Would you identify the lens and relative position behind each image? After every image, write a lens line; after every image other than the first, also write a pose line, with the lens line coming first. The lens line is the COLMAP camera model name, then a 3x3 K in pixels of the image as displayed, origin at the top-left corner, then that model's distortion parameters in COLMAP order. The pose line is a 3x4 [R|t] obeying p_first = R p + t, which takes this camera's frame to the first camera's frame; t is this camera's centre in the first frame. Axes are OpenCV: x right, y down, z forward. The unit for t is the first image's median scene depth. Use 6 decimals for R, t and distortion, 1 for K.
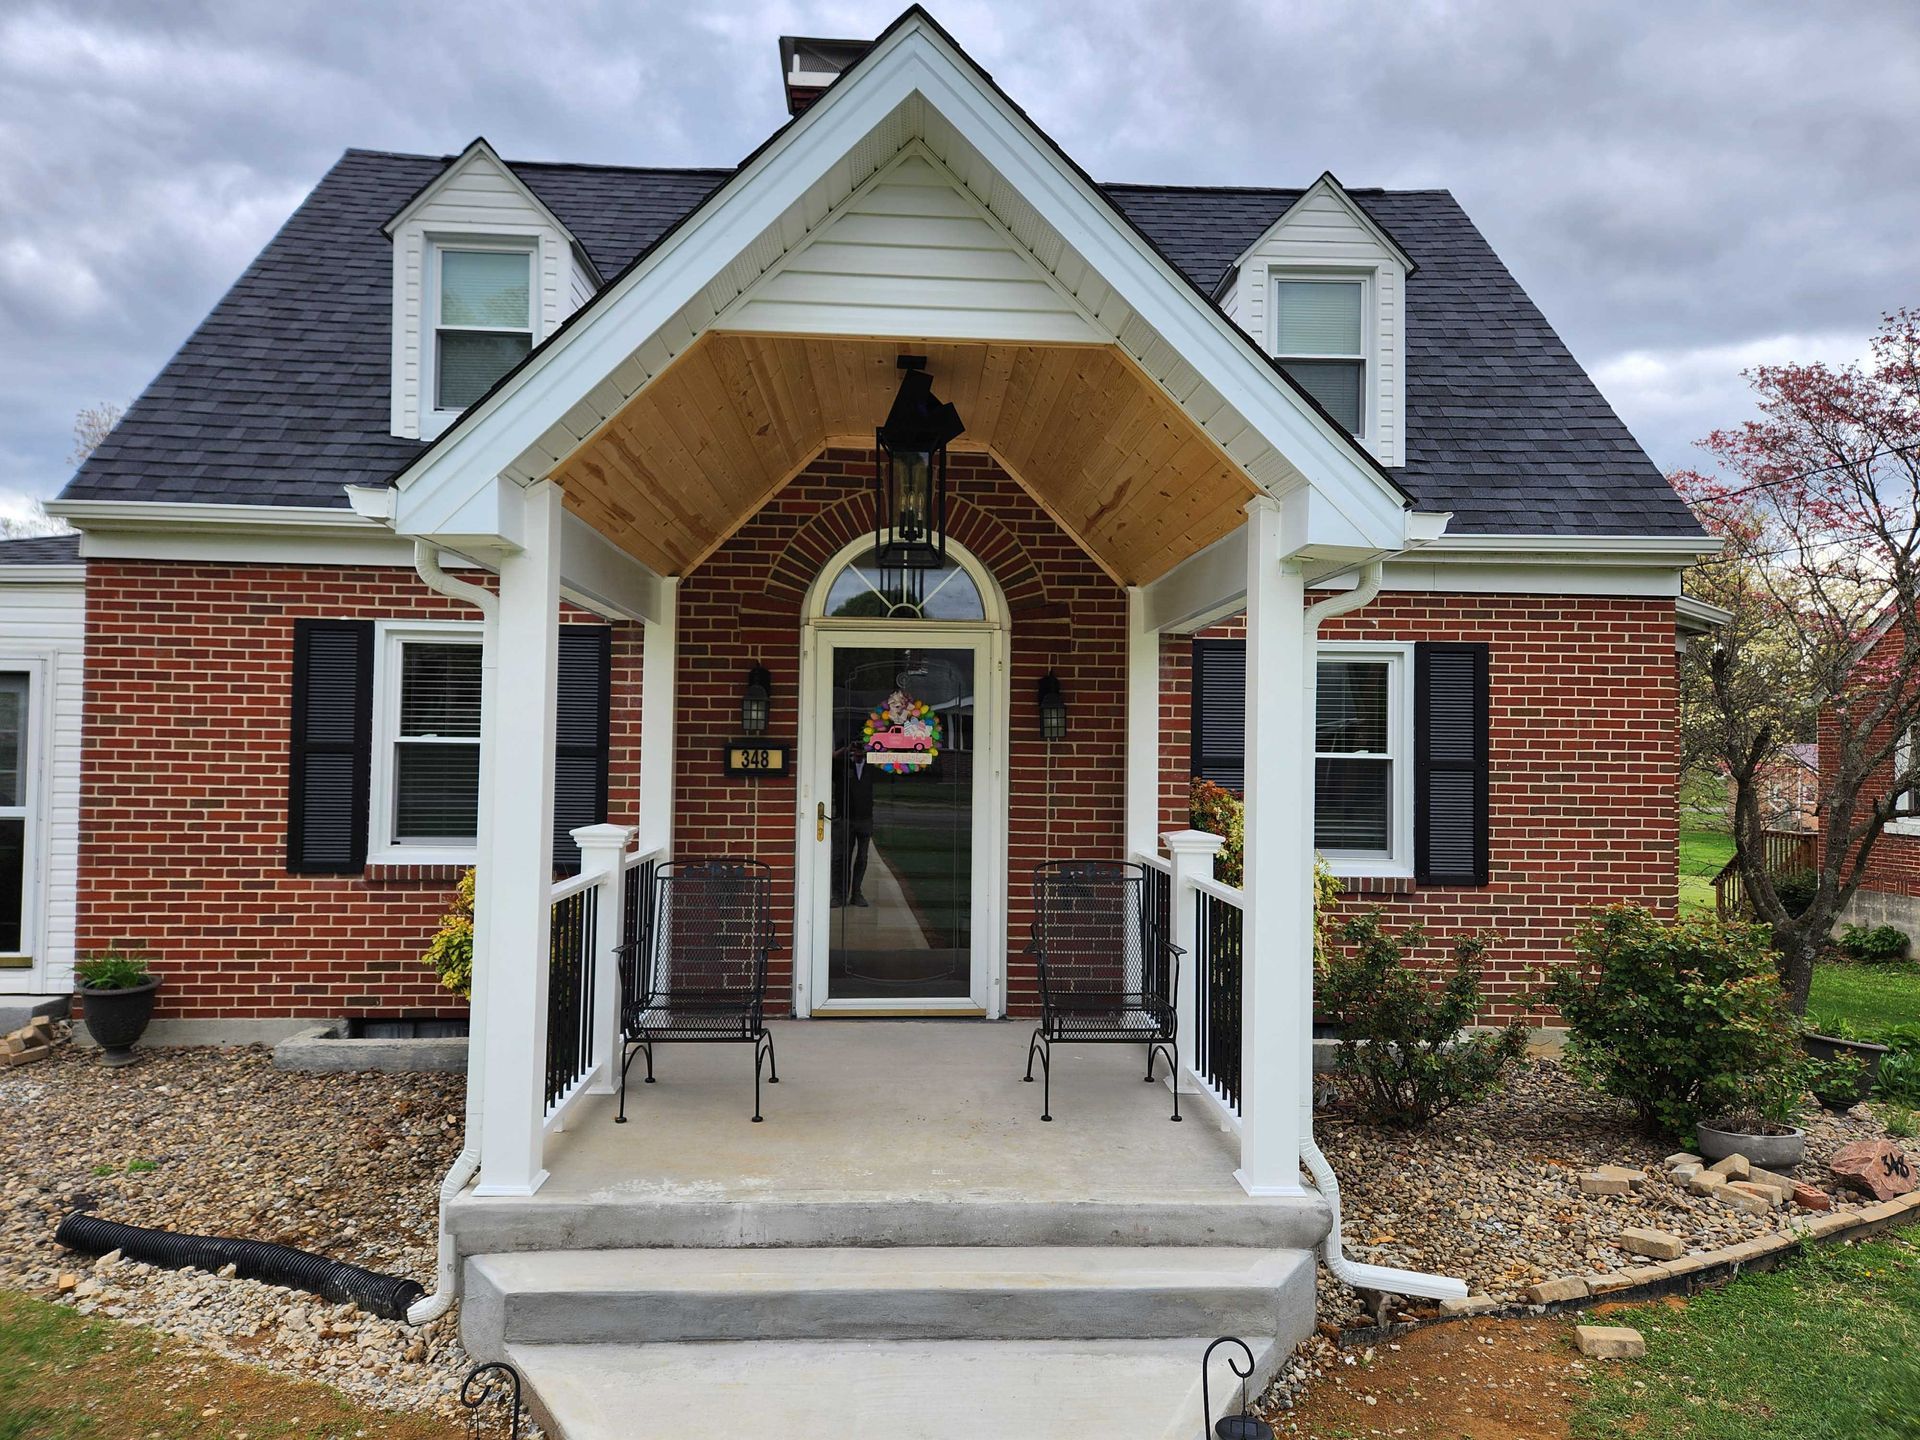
lens RADIAL K [[1286.9, 0, 965.8], [0, 1286.9, 729.7], [0, 0, 1]] dist [0.059633, -0.025875]
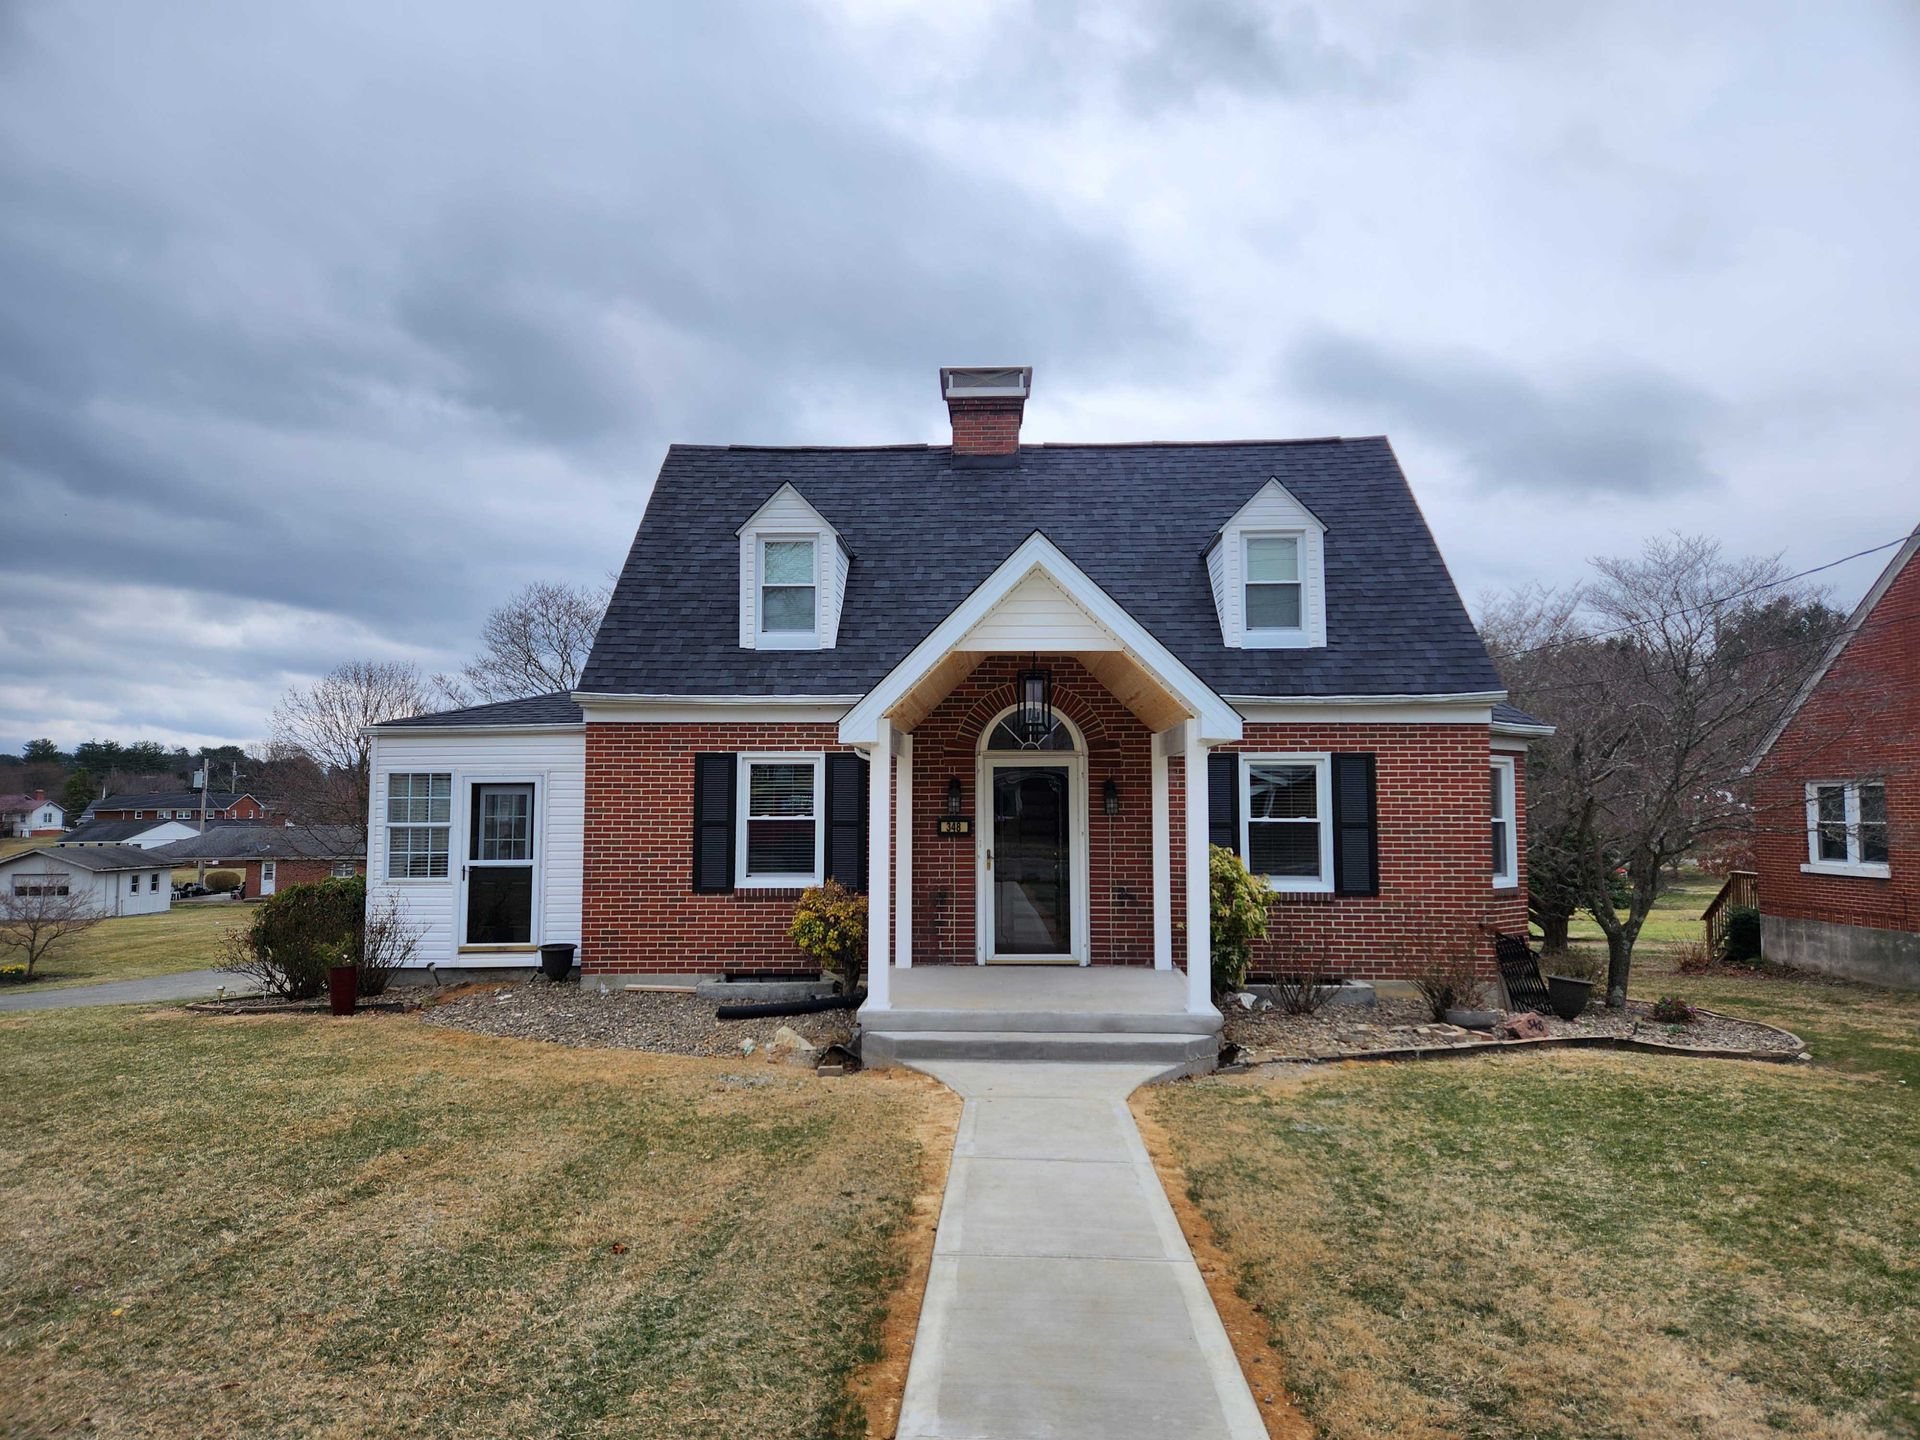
lens RADIAL K [[1286.9, 0, 942.7], [0, 1286.9, 717.2], [0, 0, 1]] dist [0.059633, -0.025875]
pose [[0.994589, -0.022136, -0.101503, 0.013593], [0.016417, 0.998248, -0.056841, -0.026032], [0.102584, 0.054867, 0.993210, -0.745293]]
